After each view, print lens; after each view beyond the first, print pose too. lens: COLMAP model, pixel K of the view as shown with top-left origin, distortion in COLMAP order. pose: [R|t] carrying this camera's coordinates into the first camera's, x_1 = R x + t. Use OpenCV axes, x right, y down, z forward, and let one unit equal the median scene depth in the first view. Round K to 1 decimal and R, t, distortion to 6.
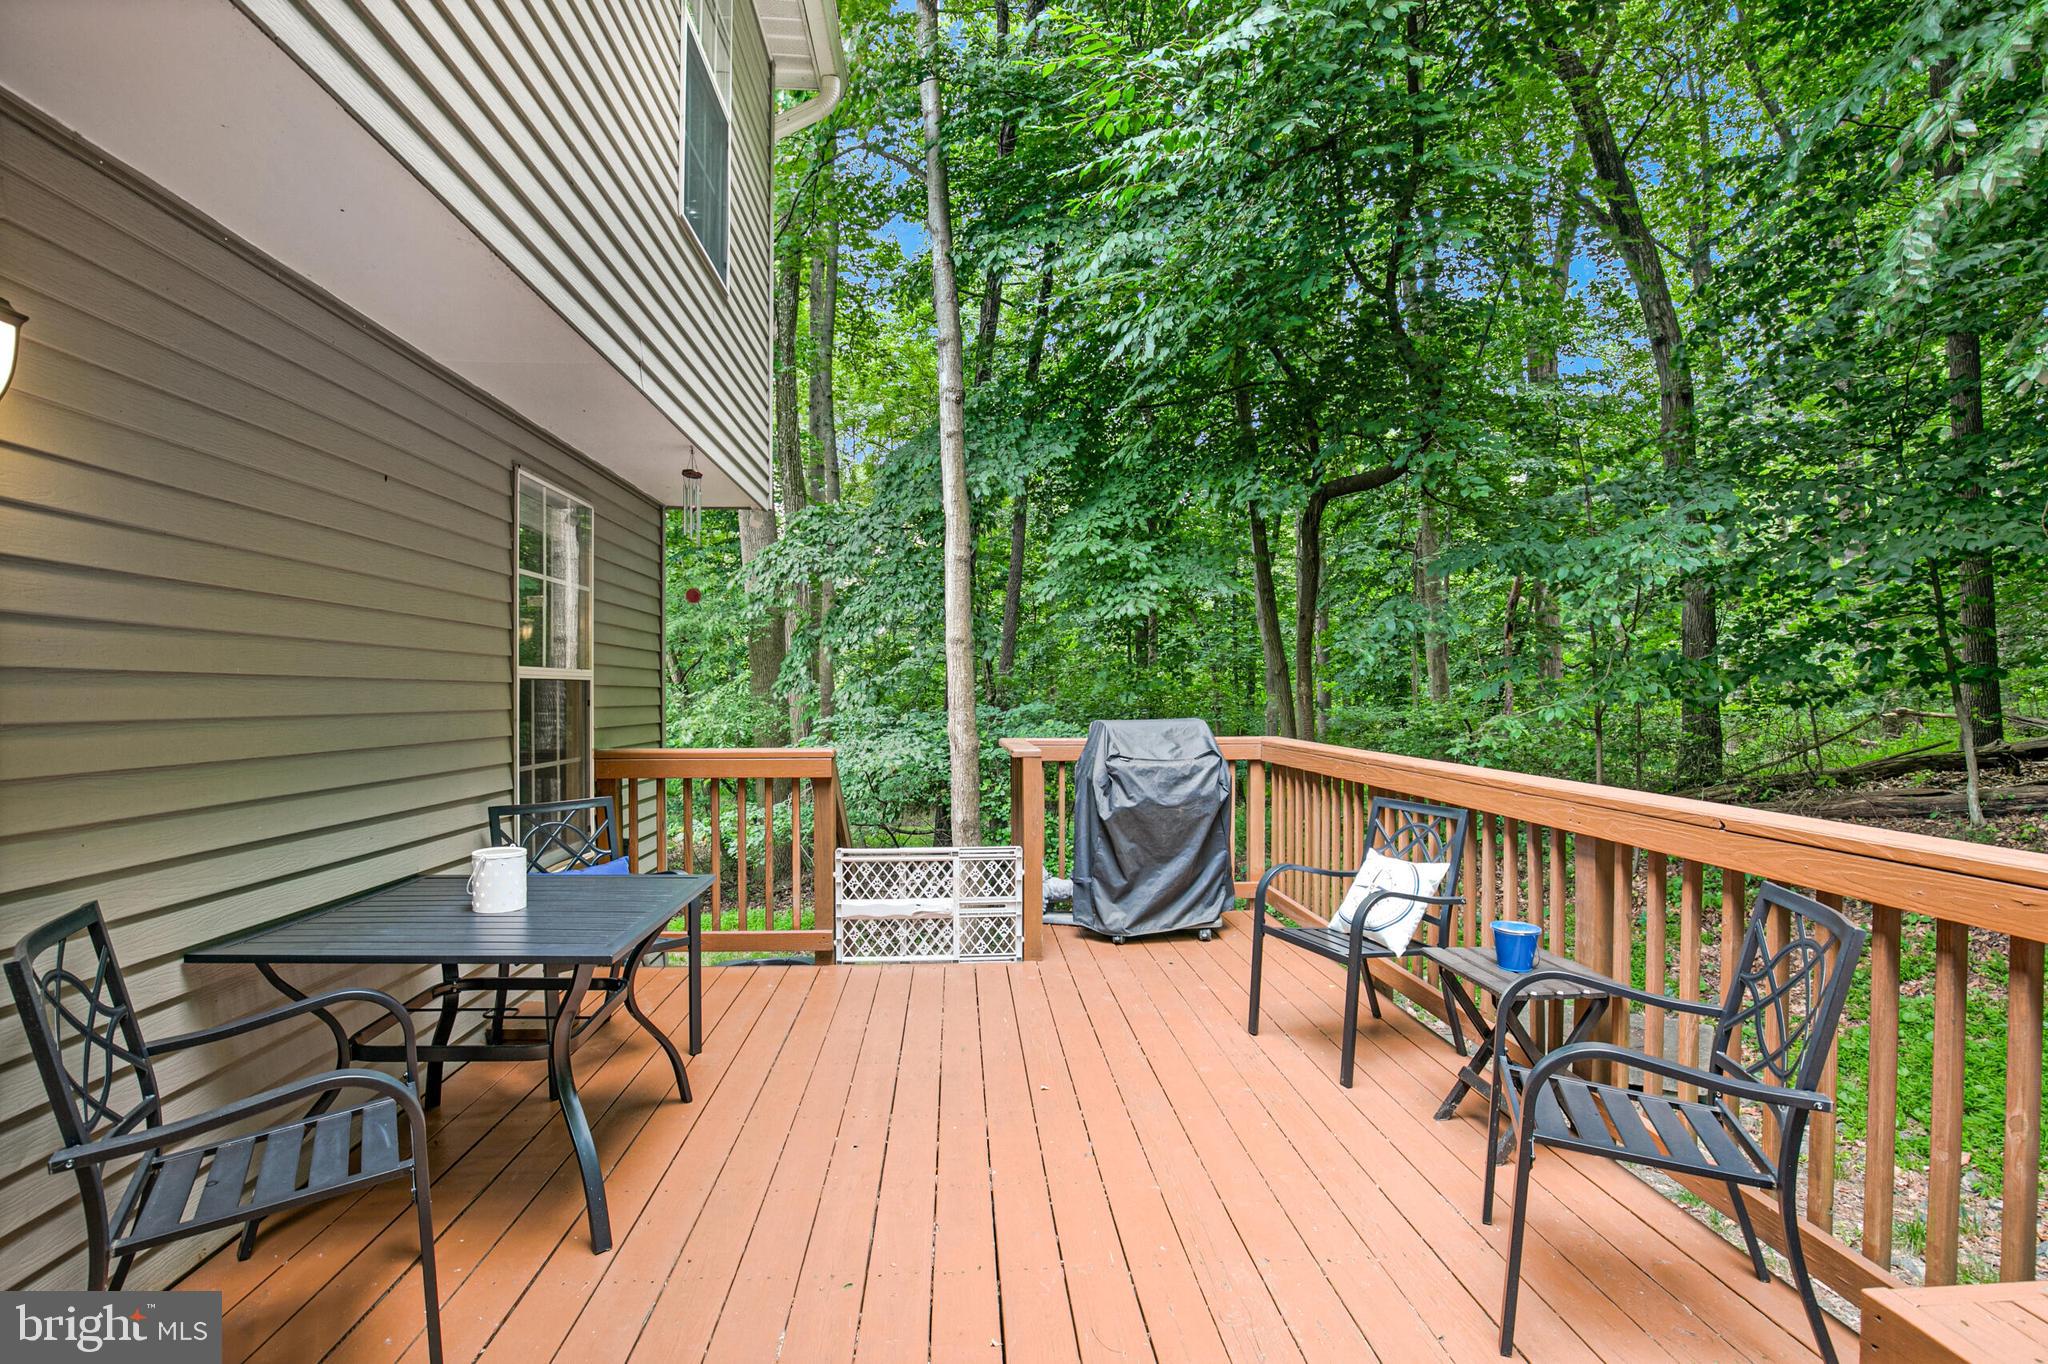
lens RADIAL K [[937.3, 0, 1053.3], [0, 937.3, 682.5], [0, 0, 1]] dist [-0.000449, -0.000078]
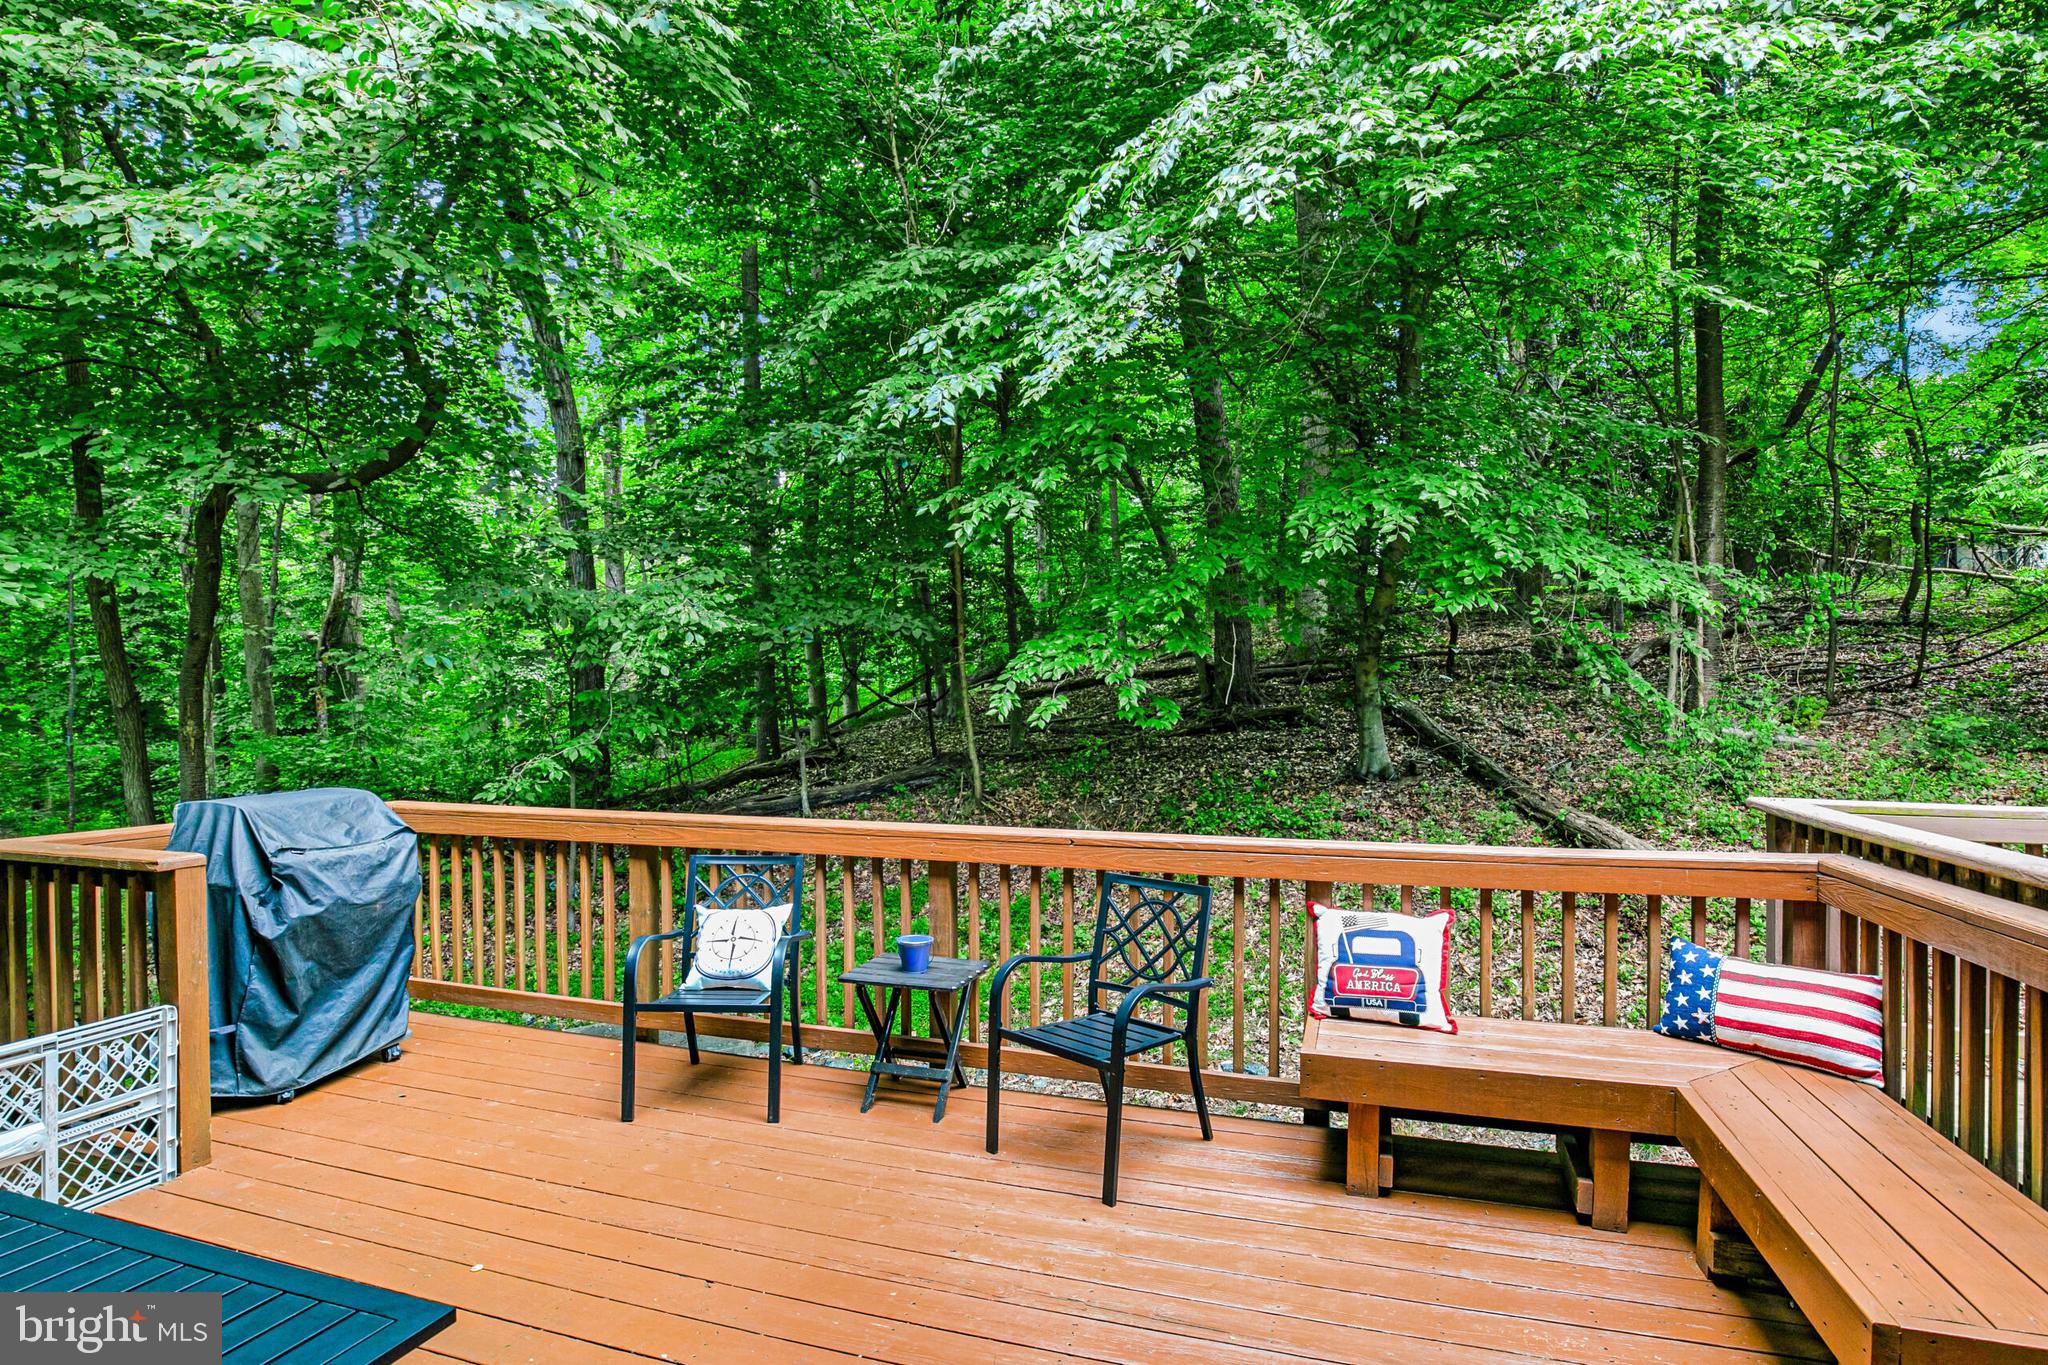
lens RADIAL K [[906.1, 0, 1067.6], [0, 906.1, 707.9], [0, 0, 1]] dist [-0.032677, 0.006069]
pose [[0.417567, 0.002268, 0.908643, -0.335675], [-0.003436, 0.999994, -0.000917, -0.036373], [-0.908639, -0.002739, 0.417572, 0.166529]]
